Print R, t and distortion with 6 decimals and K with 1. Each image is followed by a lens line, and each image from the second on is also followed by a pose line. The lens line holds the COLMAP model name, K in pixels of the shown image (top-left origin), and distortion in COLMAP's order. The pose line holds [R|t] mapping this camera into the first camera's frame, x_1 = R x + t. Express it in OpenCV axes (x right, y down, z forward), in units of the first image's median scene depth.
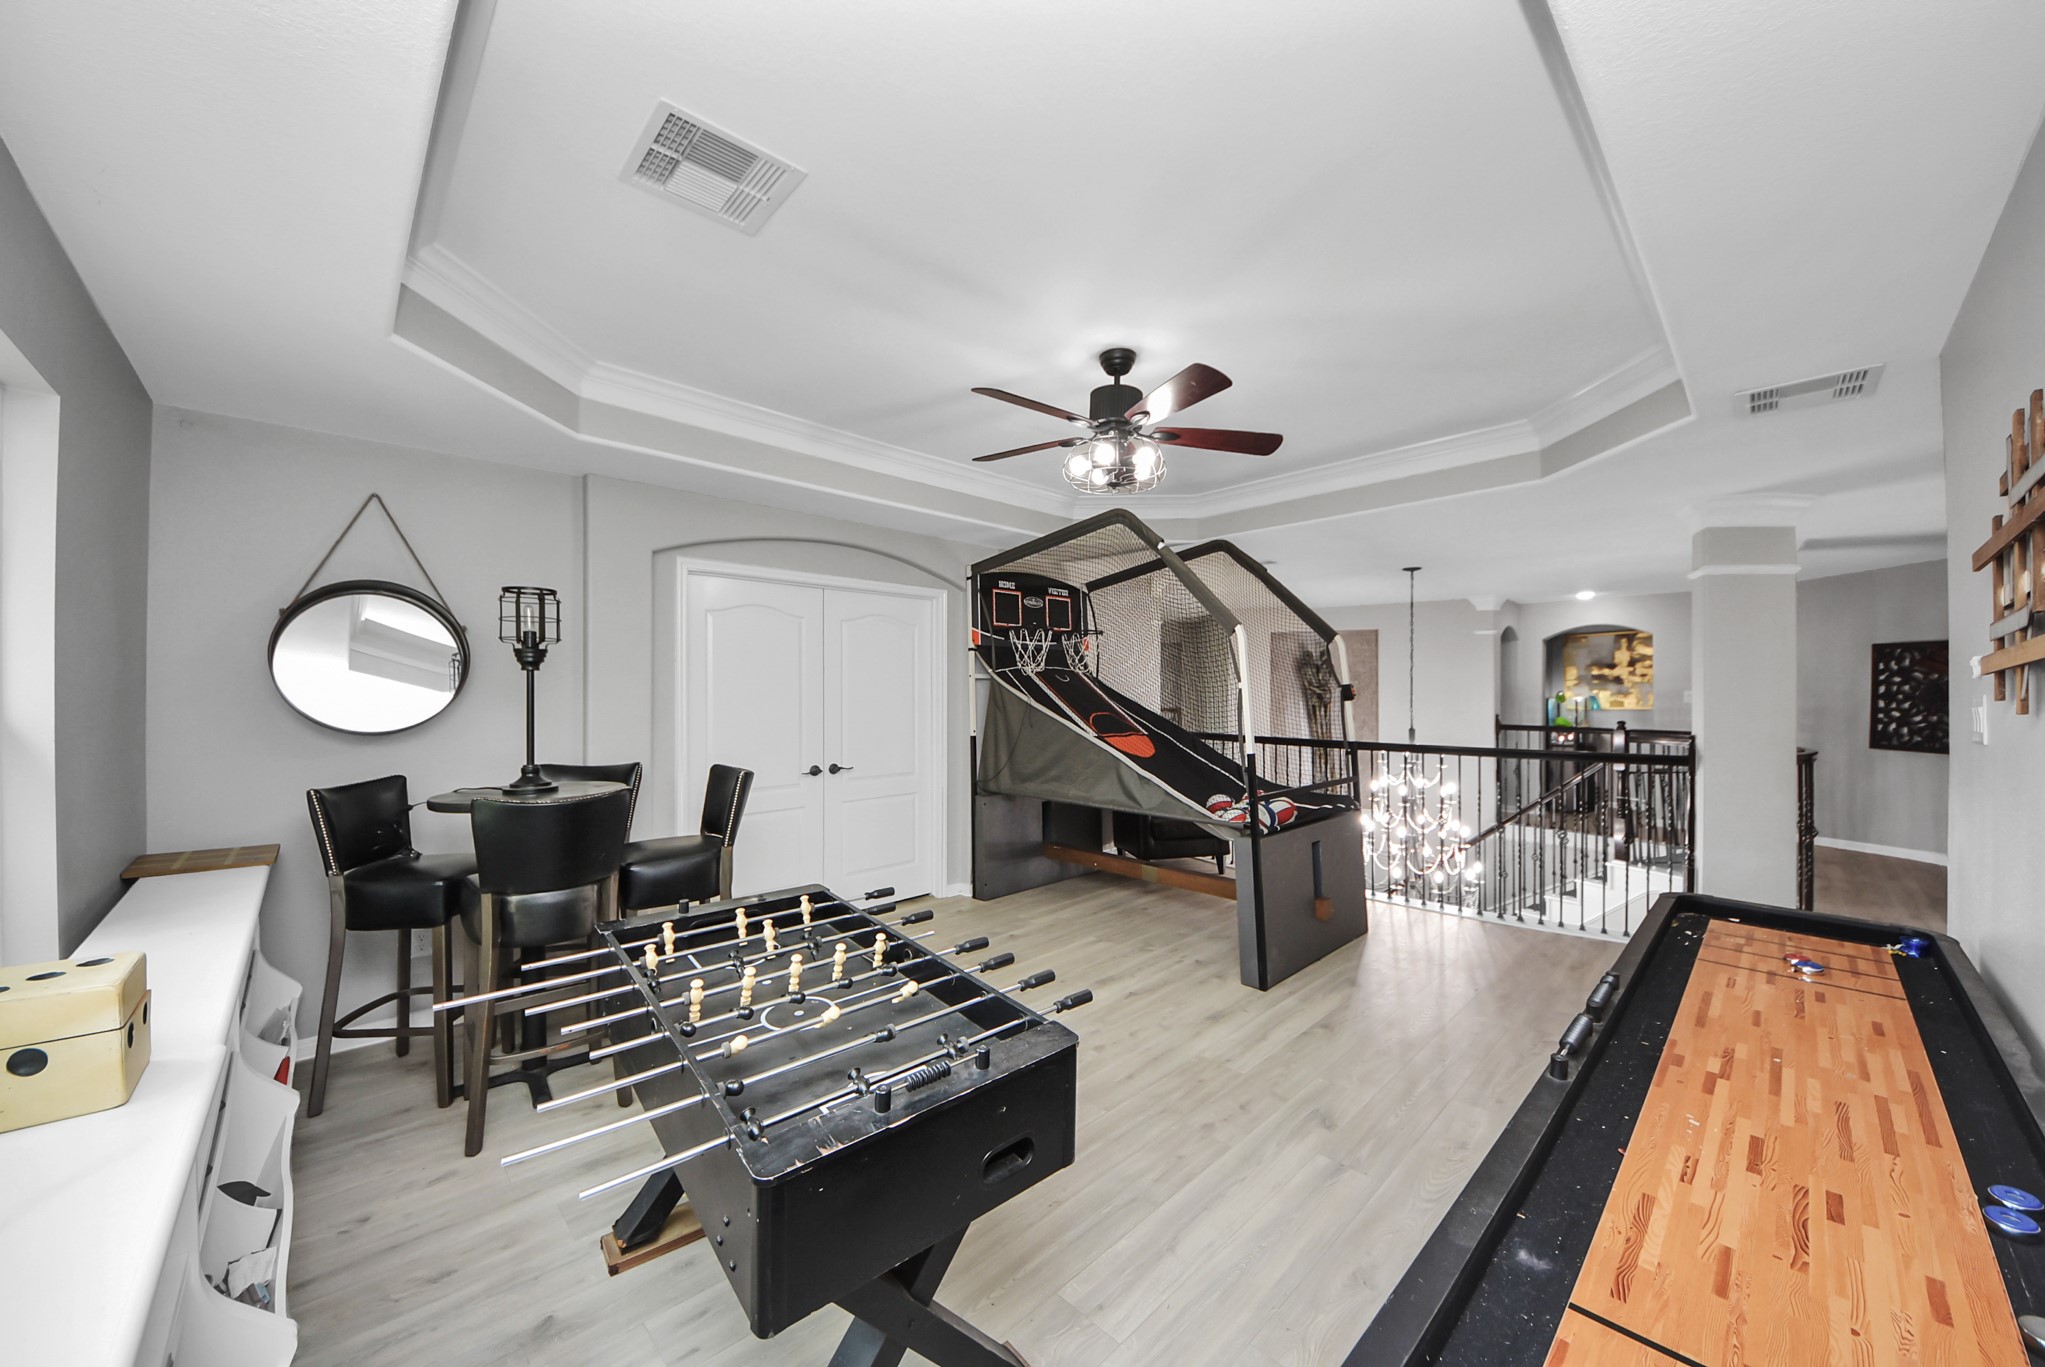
lens RADIAL K [[733.9, 0, 1037.5], [0, 733.9, 687.9], [0, 0, 1]] dist [0.057588, -0.027835]
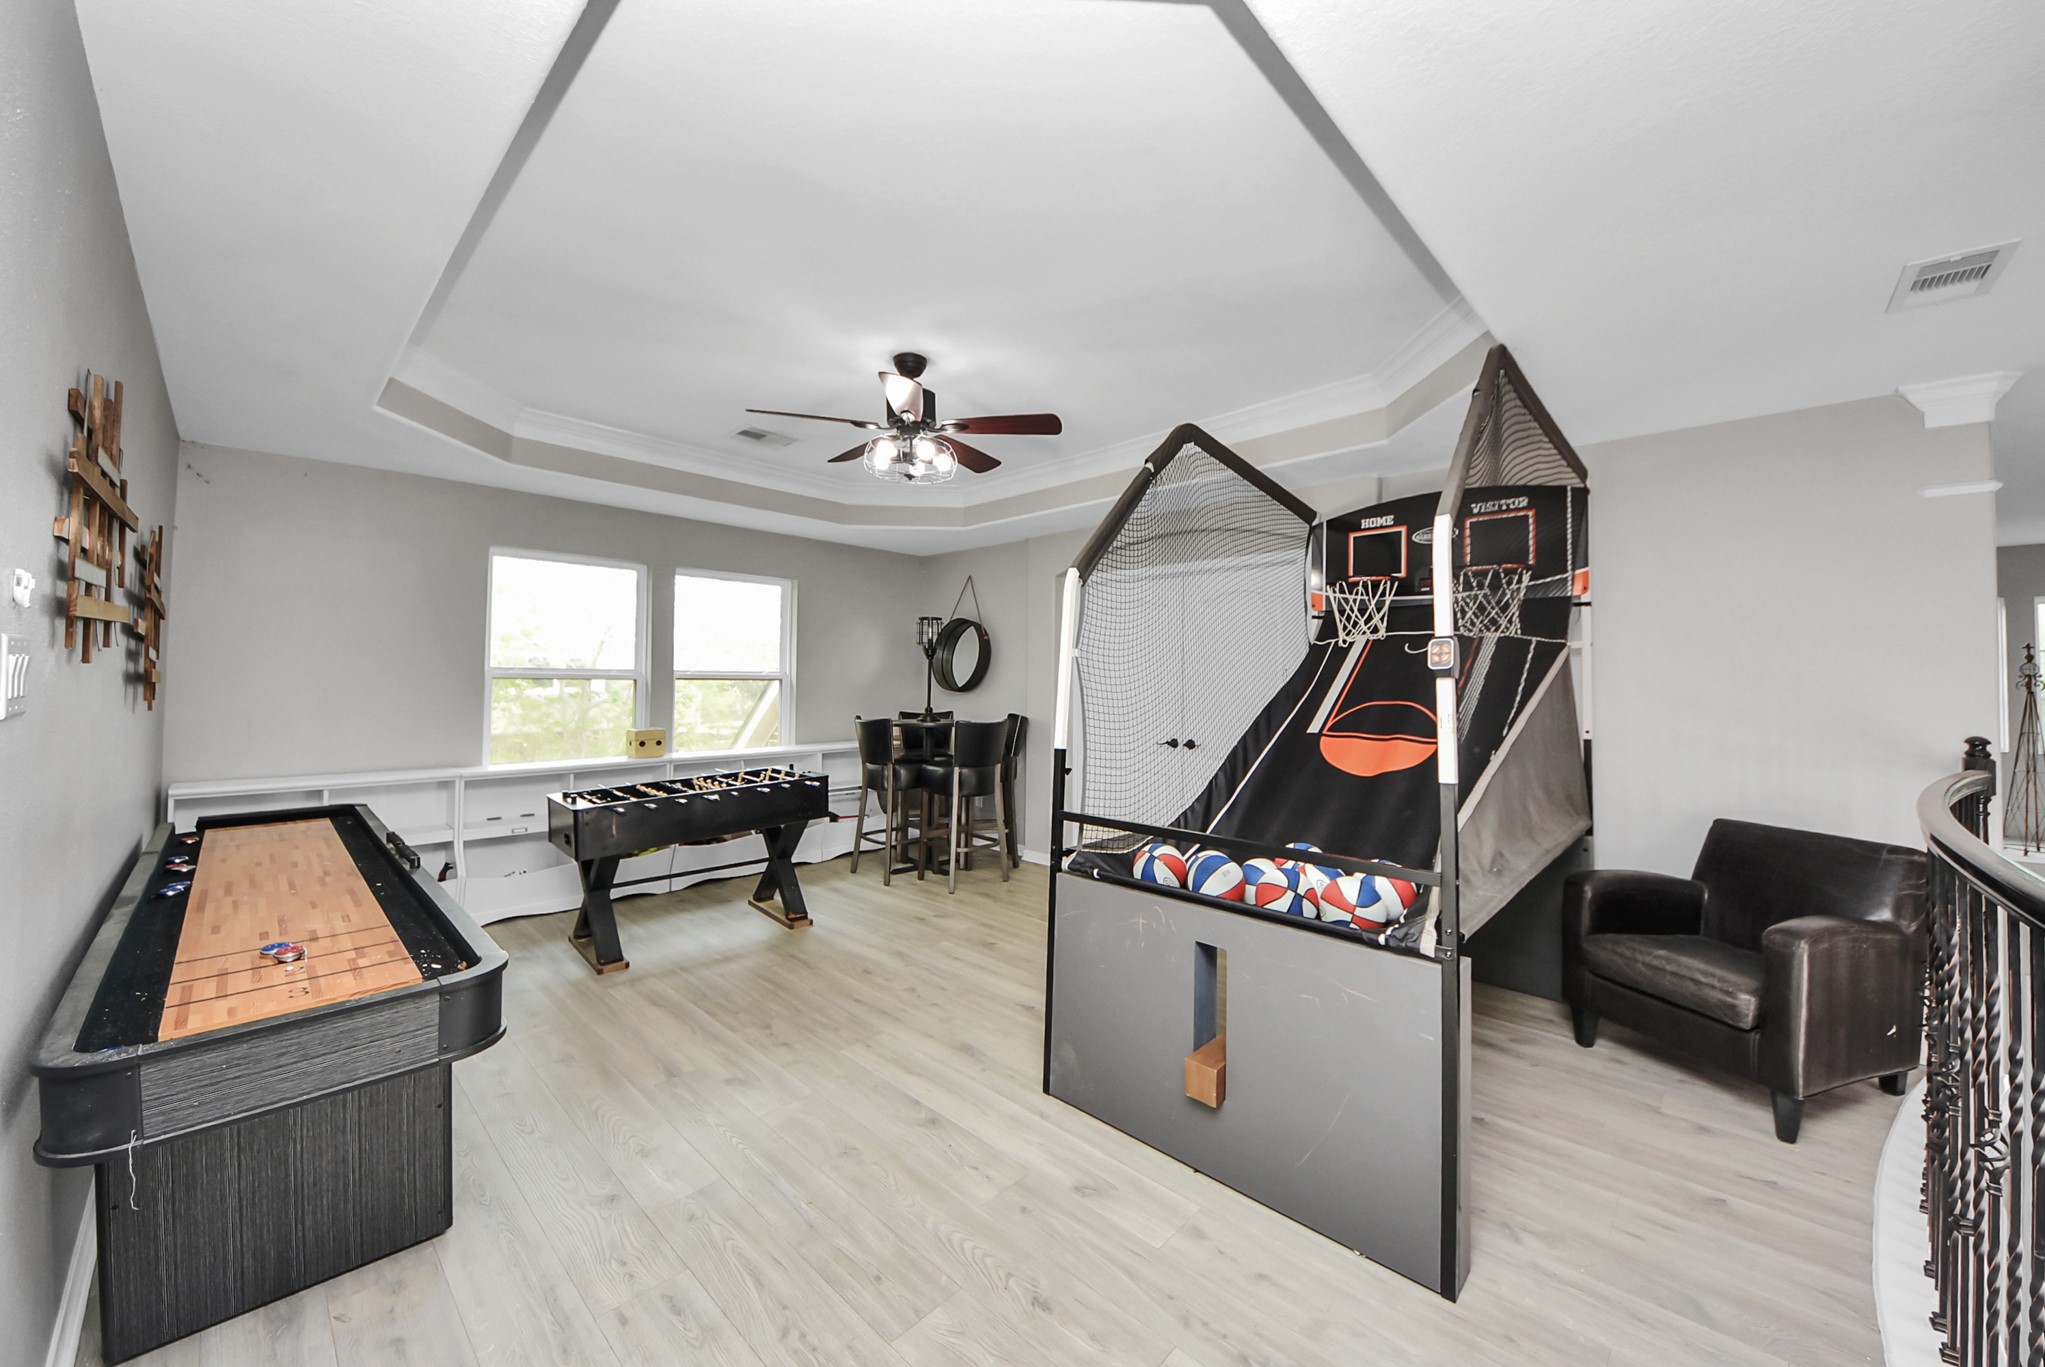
lens RADIAL K [[733.9, 0, 1037.5], [0, 733.9, 687.9], [0, 0, 1]] dist [0.057588, -0.027835]
pose [[0.026203, 0.015985, -0.999529, 0.879777], [-0.006886, 0.999851, 0.015810, 0.015212], [0.999633, 0.006469, 0.026309, 0.853139]]
